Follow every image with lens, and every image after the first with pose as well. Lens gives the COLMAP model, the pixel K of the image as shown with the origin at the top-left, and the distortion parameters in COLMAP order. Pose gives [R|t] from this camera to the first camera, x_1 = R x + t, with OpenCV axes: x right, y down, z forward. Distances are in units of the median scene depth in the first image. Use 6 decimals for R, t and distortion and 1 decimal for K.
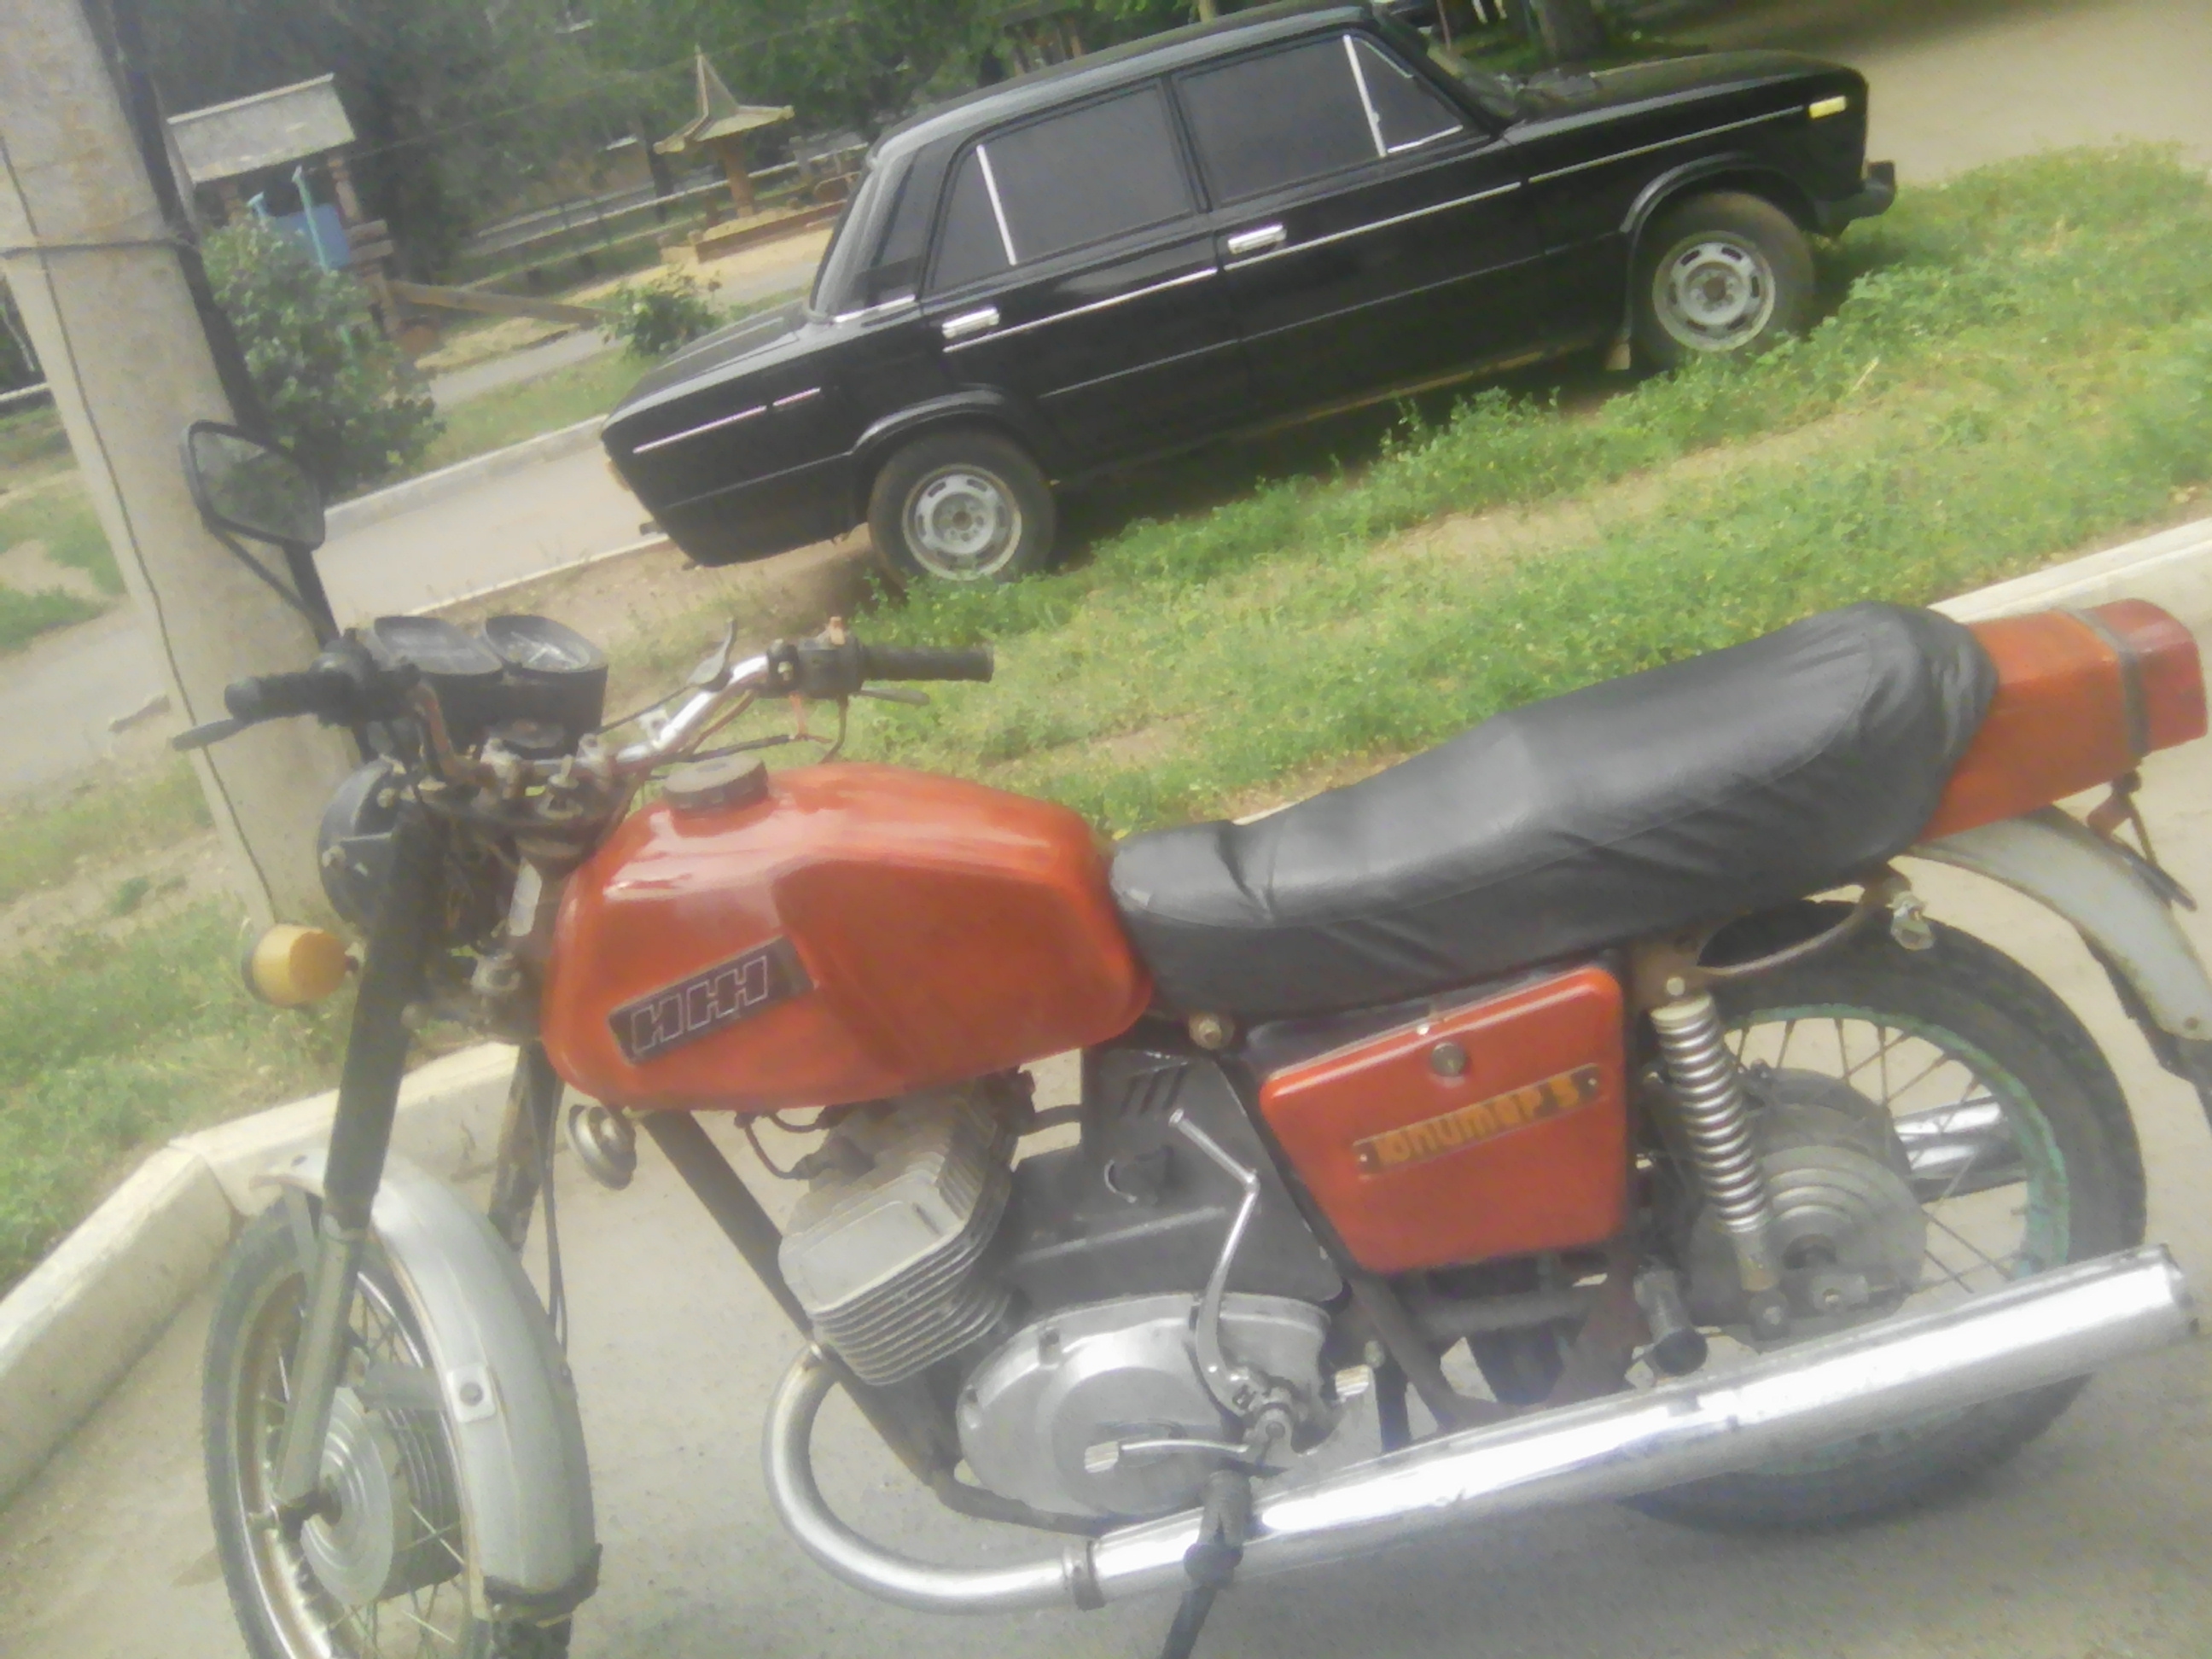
lens RADIAL K [[2406.1, 0, 1115.7], [0, 2406.1, 758.1], [0, 0, 1]] dist [0.074379, -0.513540]
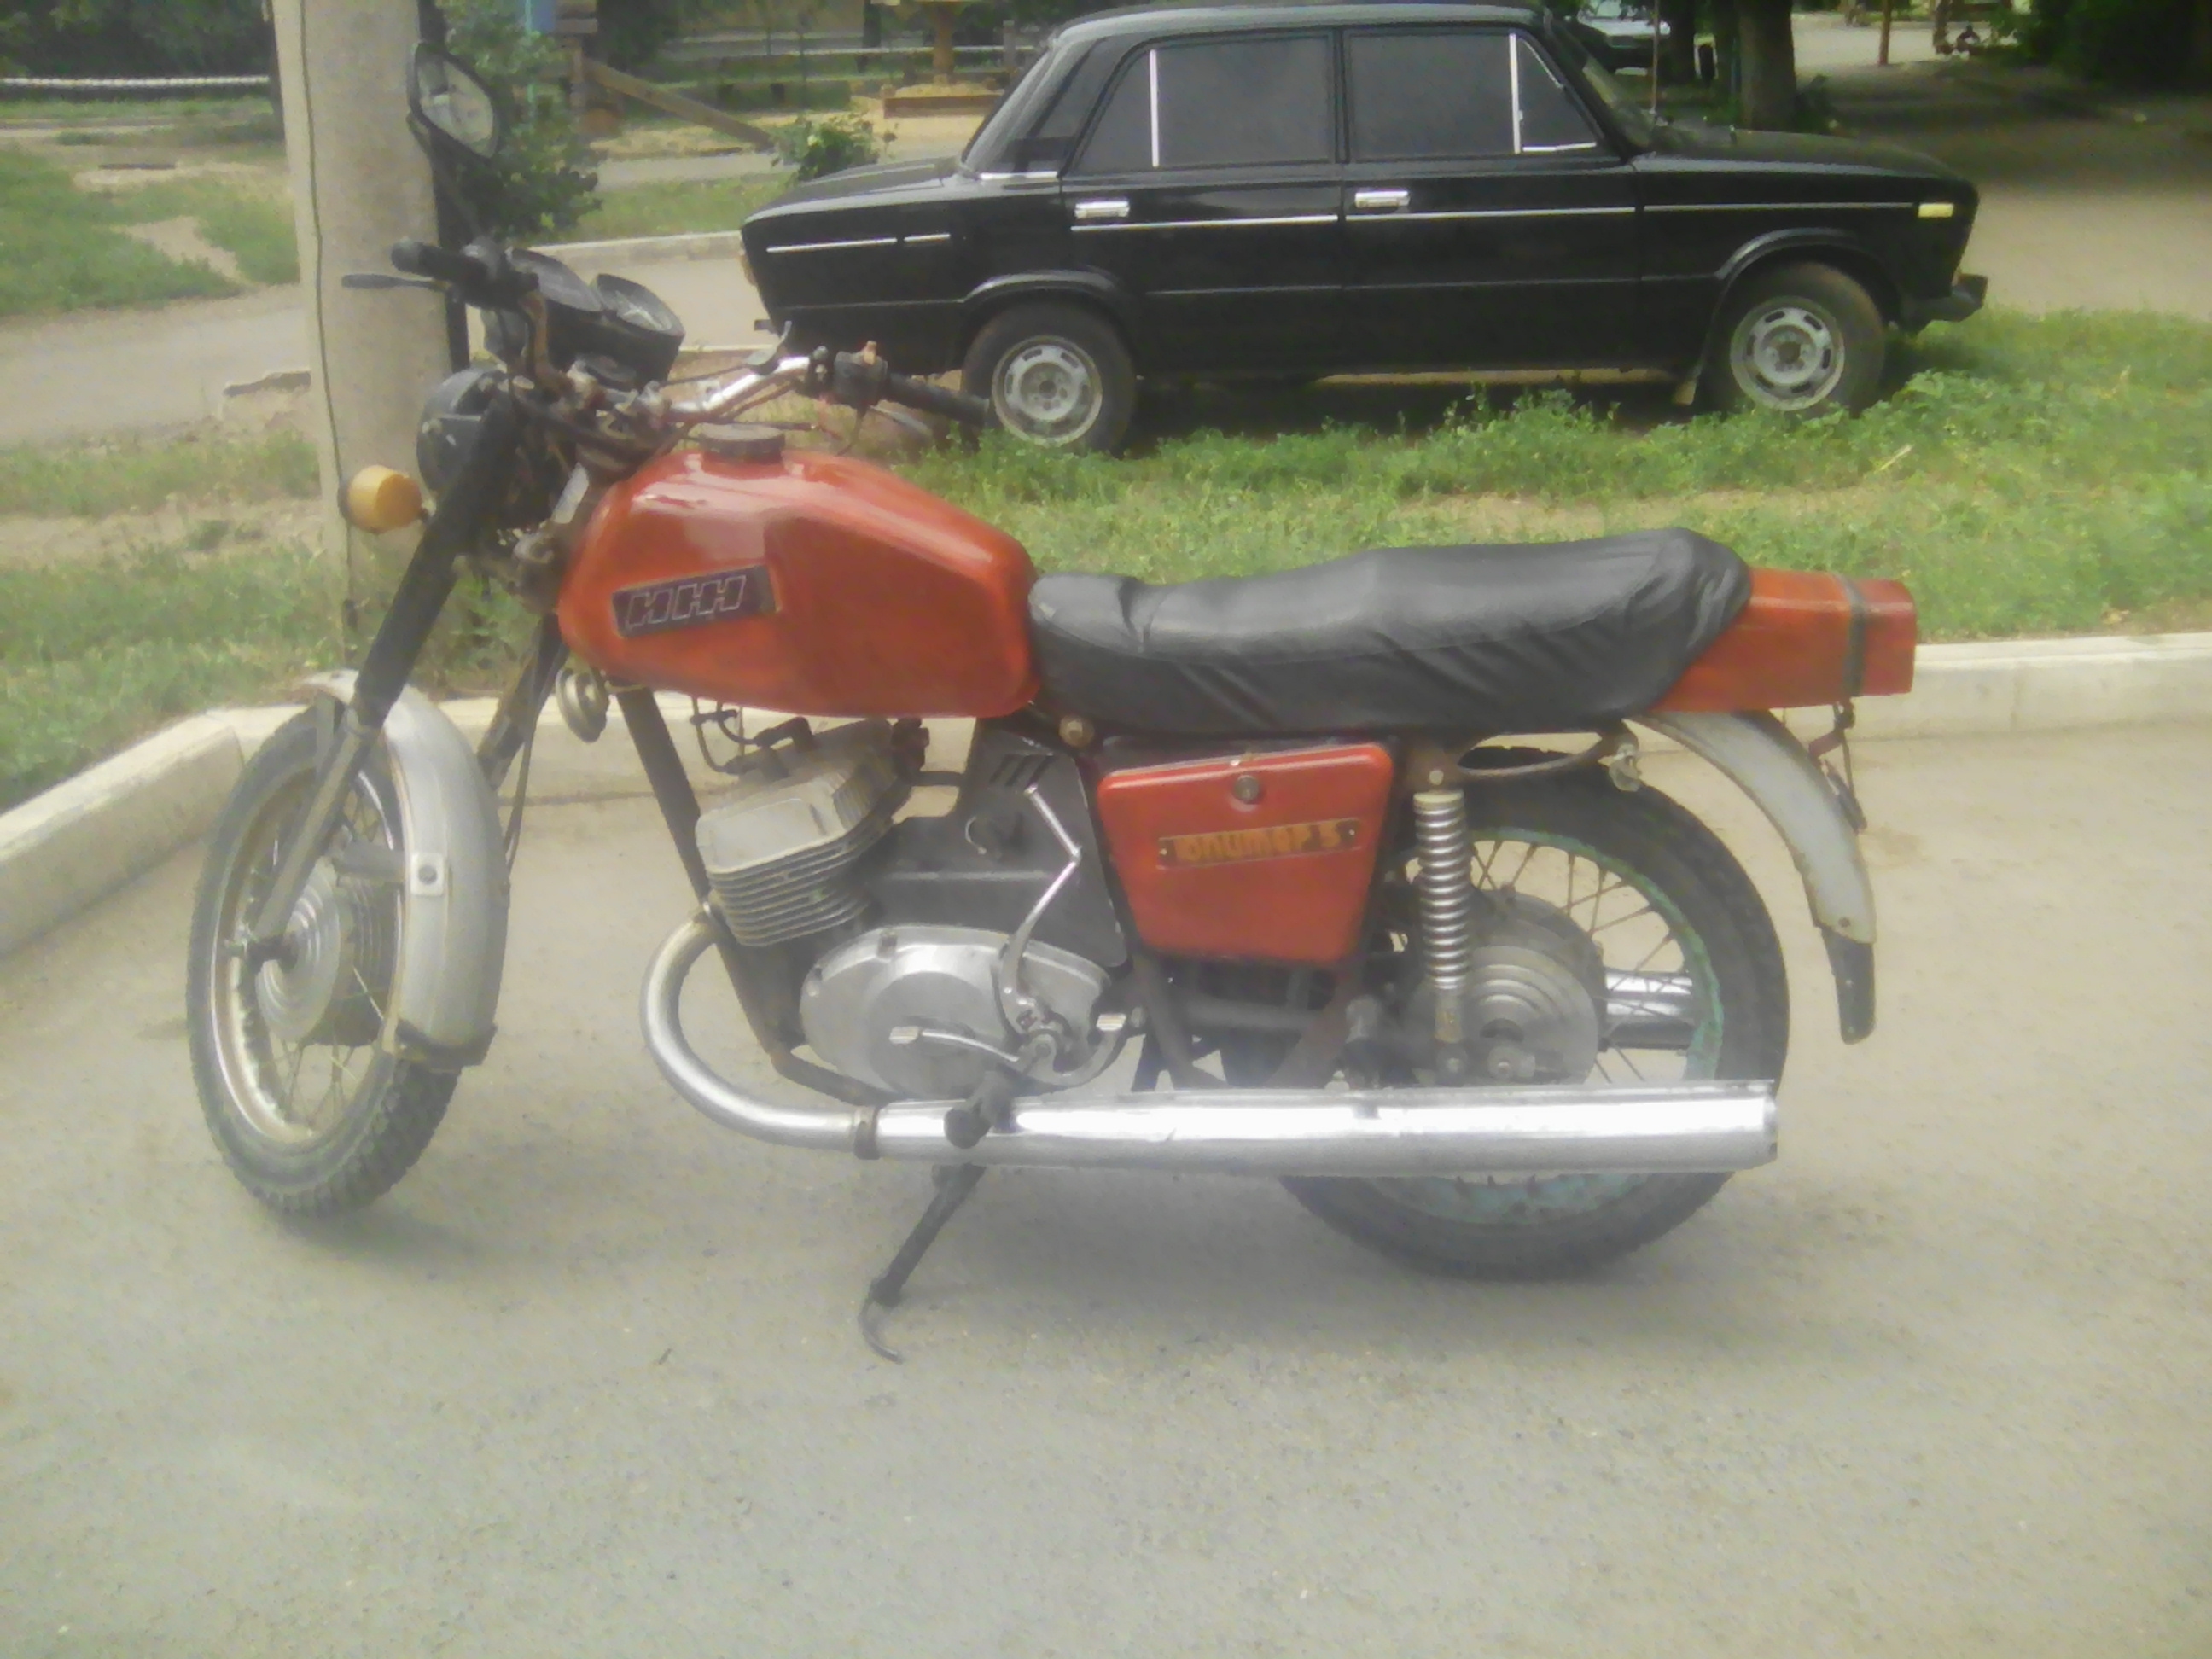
lens RADIAL K [[2647.6, 0, 1128.9], [0, 2647.6, 829.5], [0, 0, 1]] dist [0.110433, -0.753975]
pose [[0.966598, 0.254450, -0.030728, 0.110517], [-0.254098, 0.967063, 0.014925, 0.123137], [0.033514, -0.006618, 0.999416, -0.336176]]
